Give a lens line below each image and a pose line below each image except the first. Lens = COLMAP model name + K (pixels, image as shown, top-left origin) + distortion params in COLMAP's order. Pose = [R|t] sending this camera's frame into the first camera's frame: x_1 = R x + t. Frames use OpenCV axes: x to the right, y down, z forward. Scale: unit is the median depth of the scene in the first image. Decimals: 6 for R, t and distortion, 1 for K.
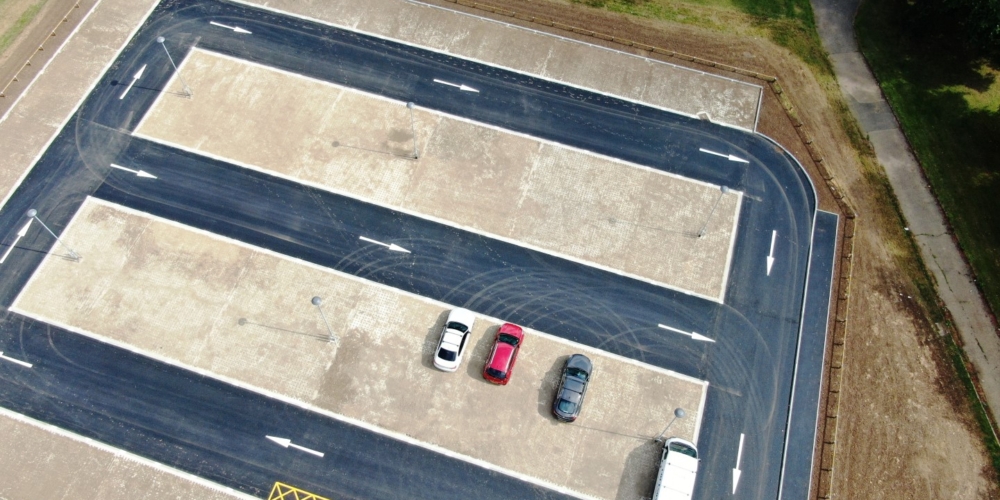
lens RADIAL K [[729.1, 0, 500.0], [0, 729.1, 250.0], [0, 0, 1]] dist [-0.031999, 0.009267]
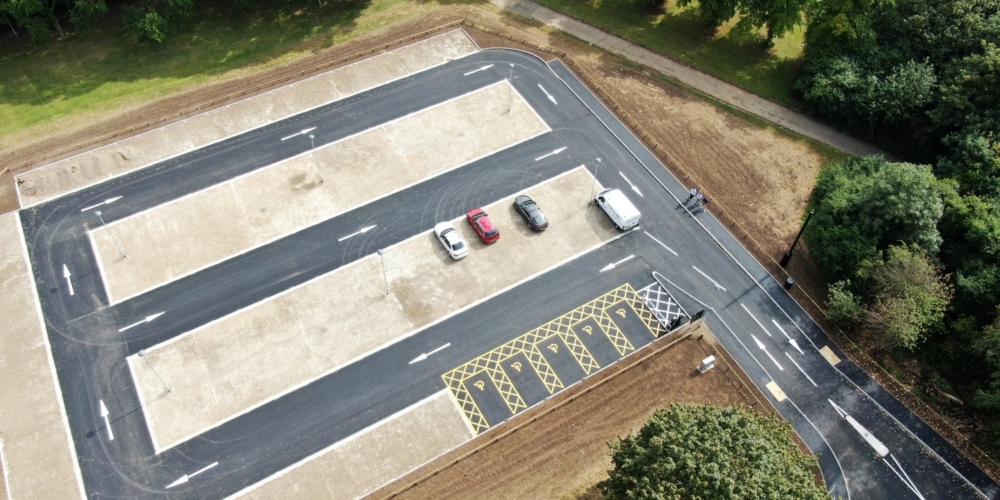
lens RADIAL K [[729.1, 0, 500.0], [0, 729.1, 250.0], [0, 0, 1]] dist [-0.031999, 0.009267]
pose [[0.671393, -0.591318, 0.446737, -0.569303], [0.647130, 0.761554, 0.035462, 0.131360], [-0.361184, 0.265288, 0.893962, -0.261773]]
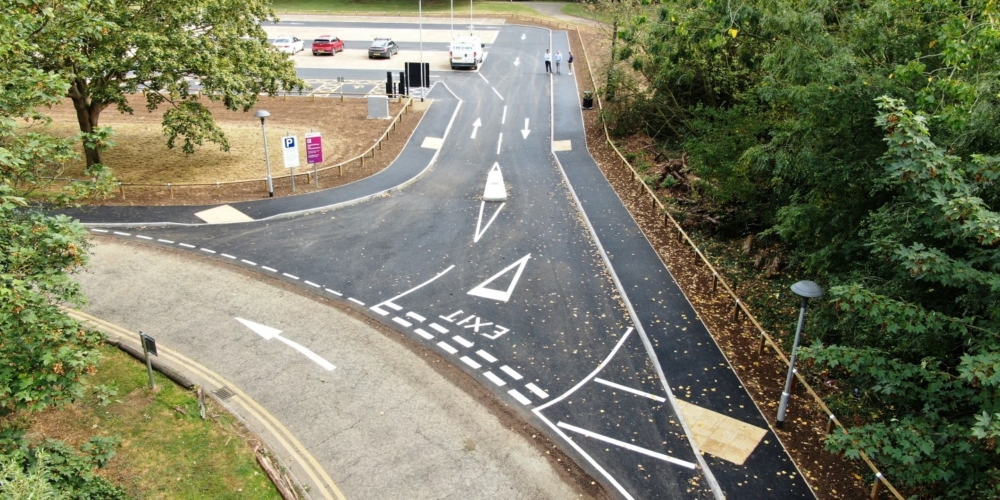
lens RADIAL K [[729.1, 0, 500.0], [0, 729.1, 250.0], [0, 0, 1]] dist [-0.031999, 0.009267]
pose [[0.969914, -0.106690, 0.218824, -0.017075], [0.217872, 0.781457, -0.584685, 1.086279], [-0.108622, 0.614770, 0.781191, 0.163252]]
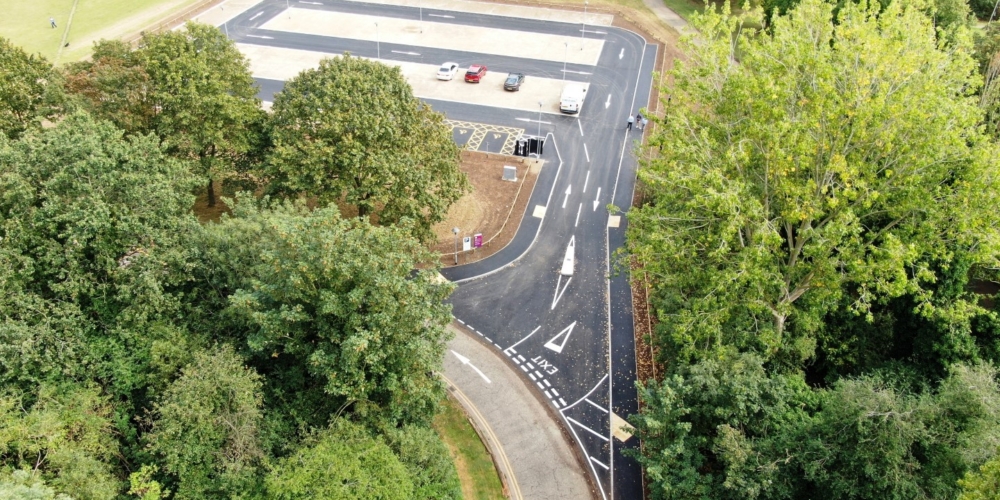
lens RADIAL K [[729.1, 0, 500.0], [0, 729.1, 250.0], [0, 0, 1]] dist [-0.031999, 0.009267]
pose [[0.997119, -0.043476, 0.062164, -0.057543], [0.066249, 0.898274, -0.434413, 1.158408], [-0.036954, 0.437280, 0.898566, -0.377395]]
